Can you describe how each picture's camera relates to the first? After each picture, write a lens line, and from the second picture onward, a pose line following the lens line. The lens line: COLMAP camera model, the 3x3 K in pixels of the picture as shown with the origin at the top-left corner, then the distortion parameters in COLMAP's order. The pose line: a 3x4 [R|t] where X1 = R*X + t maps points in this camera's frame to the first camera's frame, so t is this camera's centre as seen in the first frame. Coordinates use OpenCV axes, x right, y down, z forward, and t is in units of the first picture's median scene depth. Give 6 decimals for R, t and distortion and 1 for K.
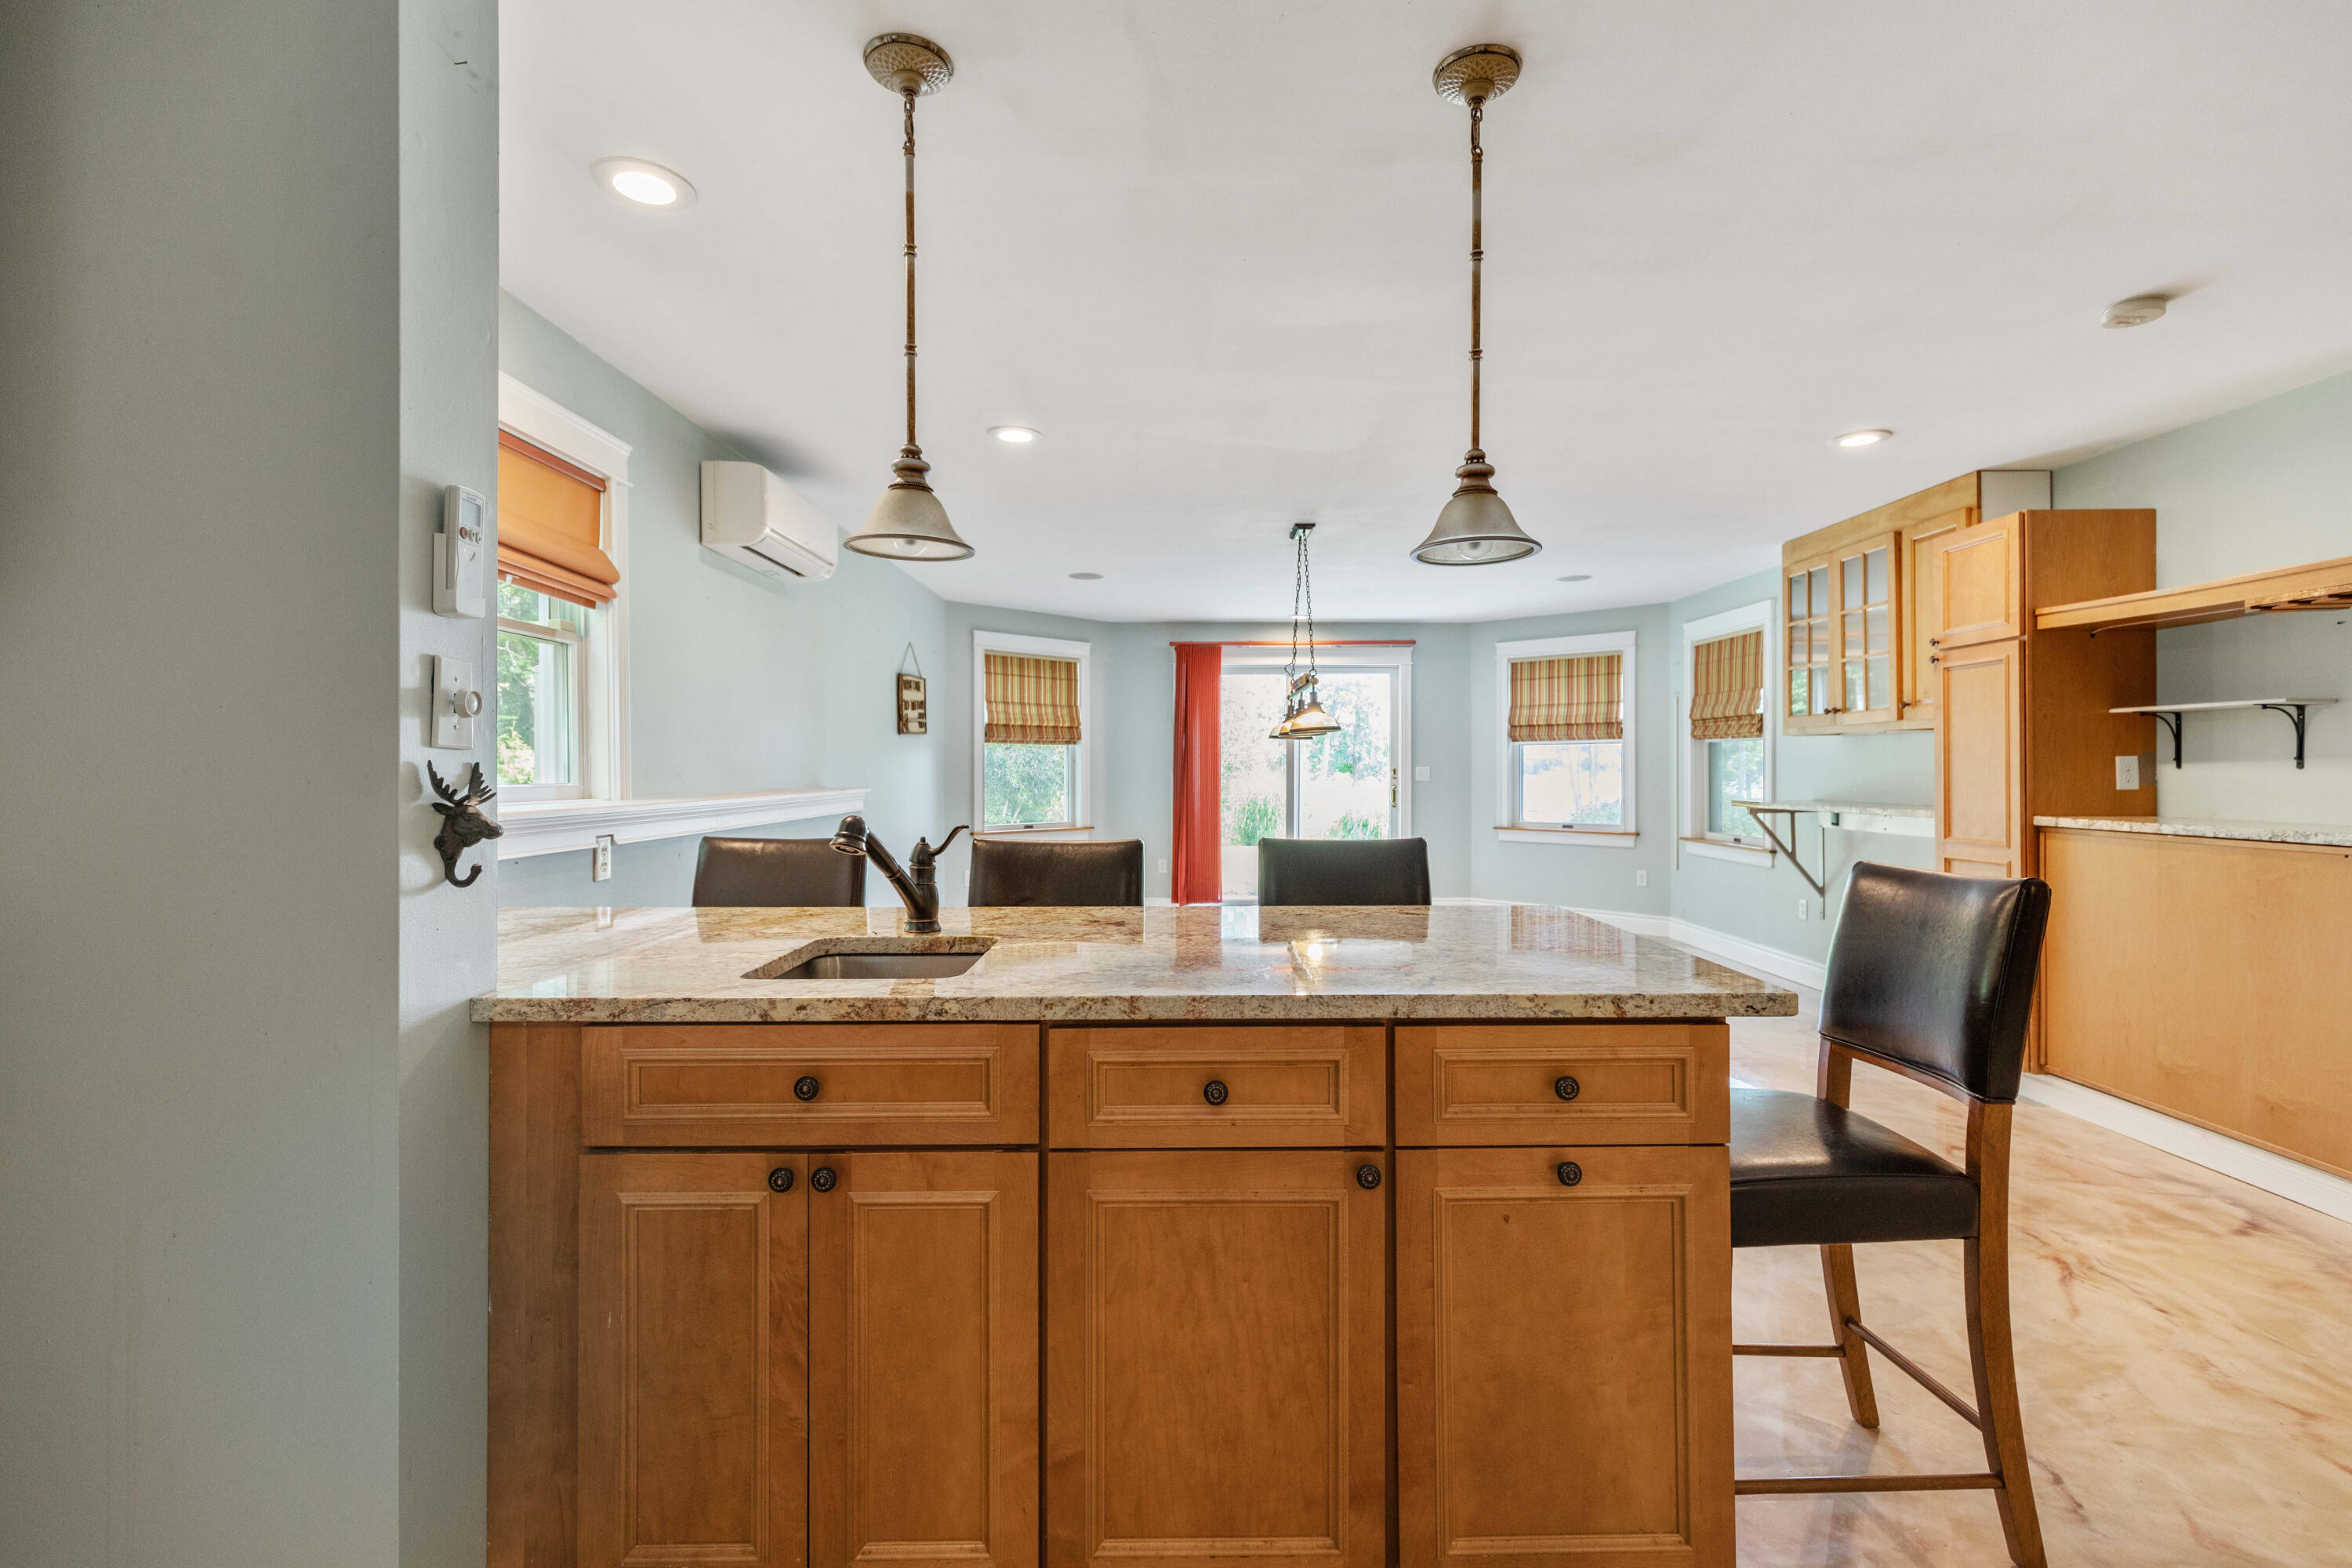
lens RADIAL K [[1067.3, 0, 1178.9], [0, 1067.3, 765.1], [0, 0, 1]] dist [0.001071, 0.000372]
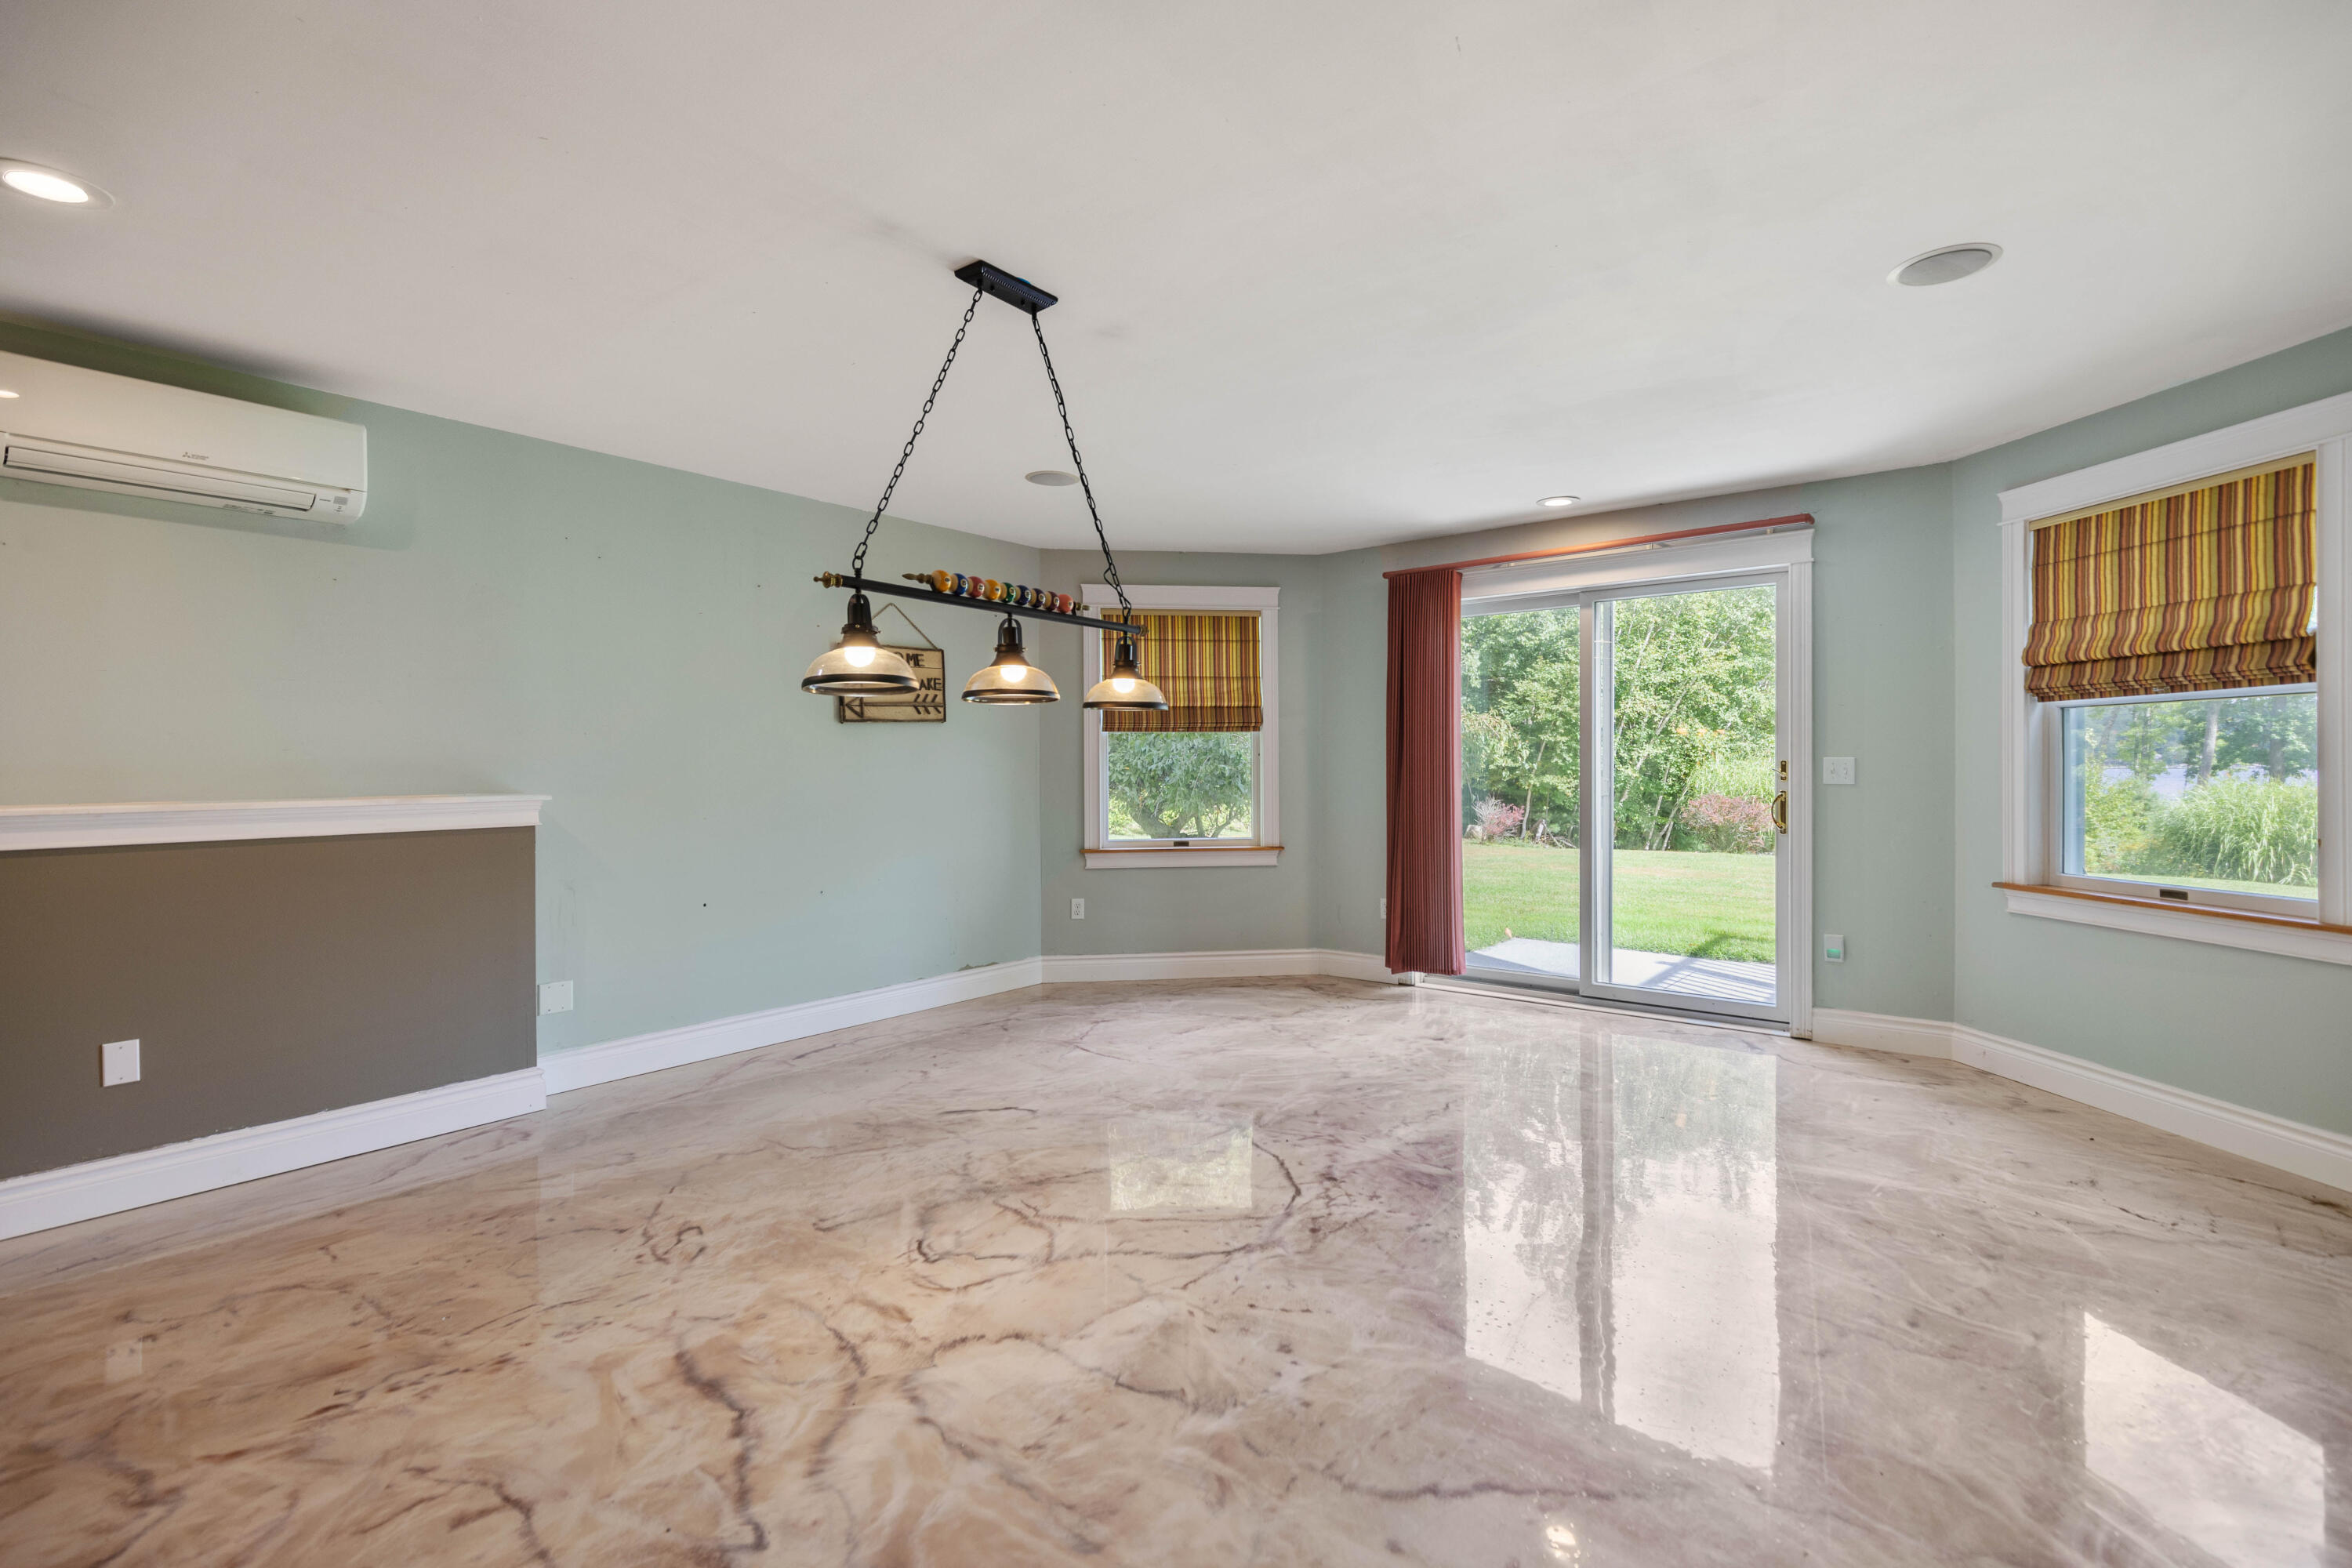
lens RADIAL K [[1067.3, 0, 1182.9], [0, 1067.3, 772.4], [0, 0, 1]] dist [0.001071, 0.000372]
pose [[0.784547, -0.001368, -0.620068, 0.330102], [0.009817, 0.999900, 0.010215, 0.000700], [0.619992, -0.014101, 0.784481, 0.437571]]
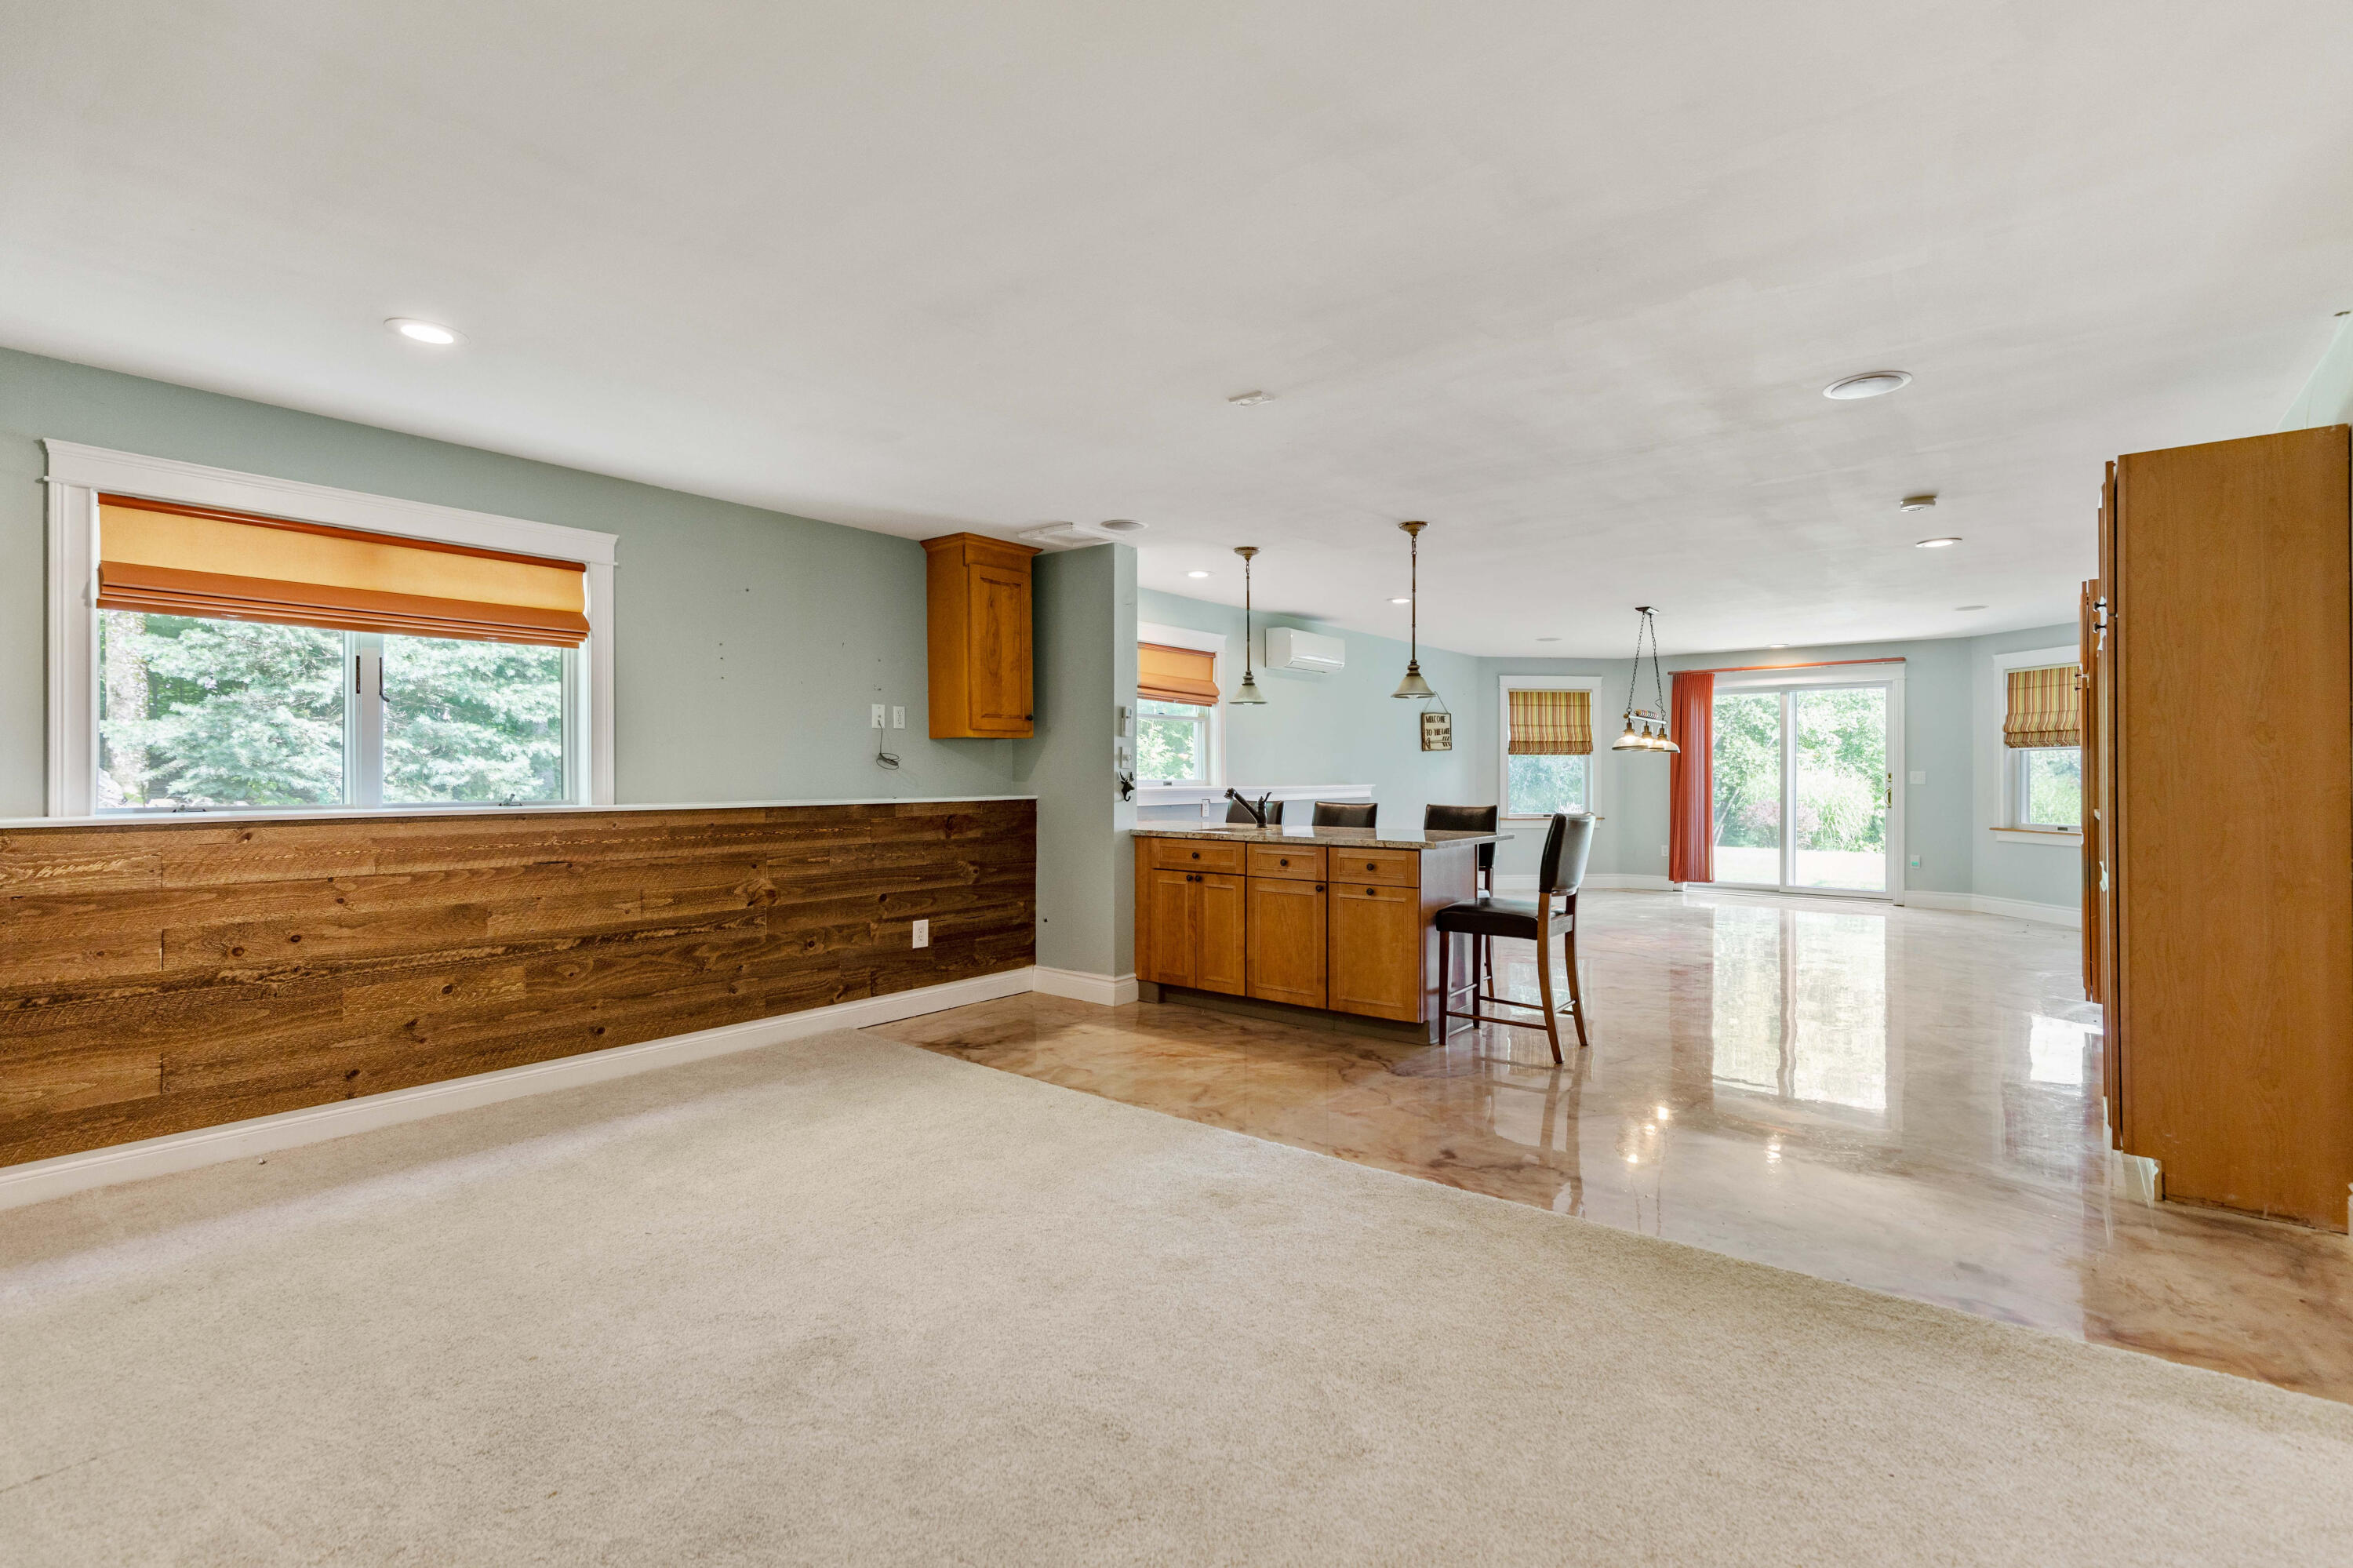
lens RADIAL K [[1067.8, 0, 1171.4], [0, 1067.8, 774.4], [0, 0, 1]] dist [0.001071, 0.000372]
pose [[0.770043, 0.001592, -0.637990, 0.372865], [0.001671, 0.999988, 0.004513, -0.001740], [0.637990, -0.004541, 0.770031, -0.369112]]
